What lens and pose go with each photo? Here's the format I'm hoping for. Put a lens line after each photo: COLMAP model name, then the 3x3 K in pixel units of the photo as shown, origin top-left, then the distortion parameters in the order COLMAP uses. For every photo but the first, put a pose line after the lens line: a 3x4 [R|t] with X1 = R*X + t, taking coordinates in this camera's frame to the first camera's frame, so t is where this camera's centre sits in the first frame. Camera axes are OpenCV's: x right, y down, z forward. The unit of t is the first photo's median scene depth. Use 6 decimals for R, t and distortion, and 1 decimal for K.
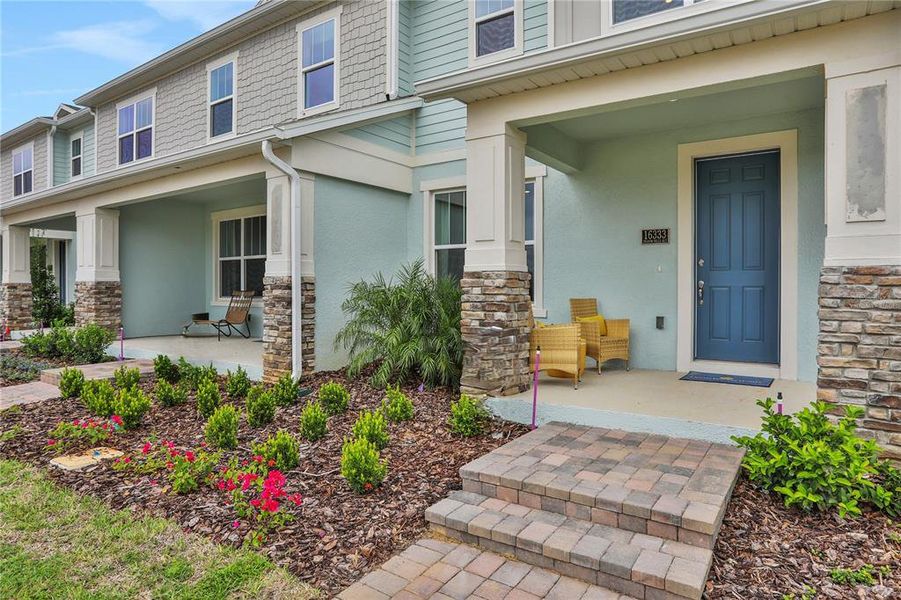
lens RADIAL K [[544.0, 0, 450.1], [0, 544.0, 294.4], [0, 0, 1]] dist [-0.066602, 0.045109]
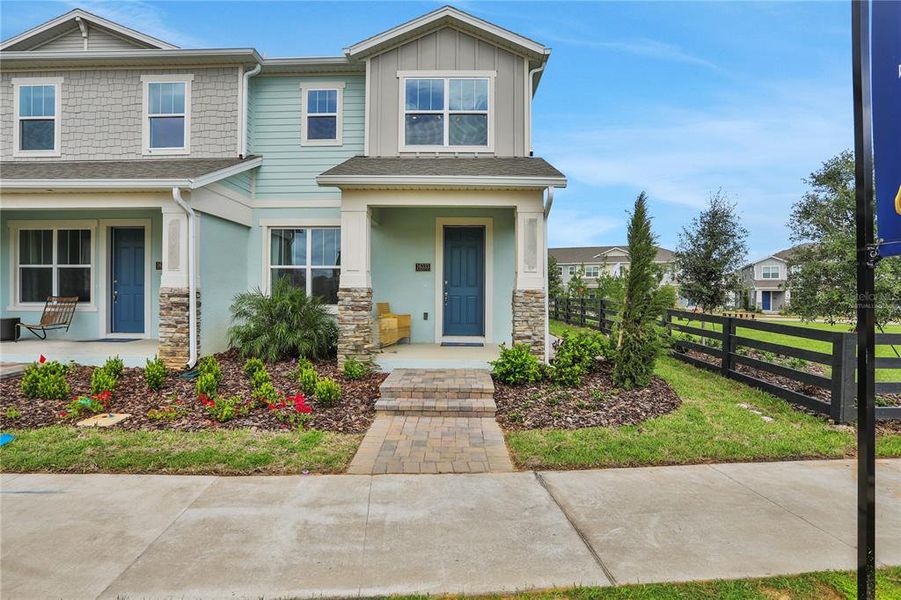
lens RADIAL K [[448.2, 0, 450.0], [0, 448.2, 294.1], [0, 0, 1]] dist [-0.050025, 0.020494]
pose [[0.843040, 0.004179, 0.537835, -0.337735], [0.000195, 0.999967, -0.008075, -0.008087], [-0.537851, 0.006912, 0.843012, -0.287828]]
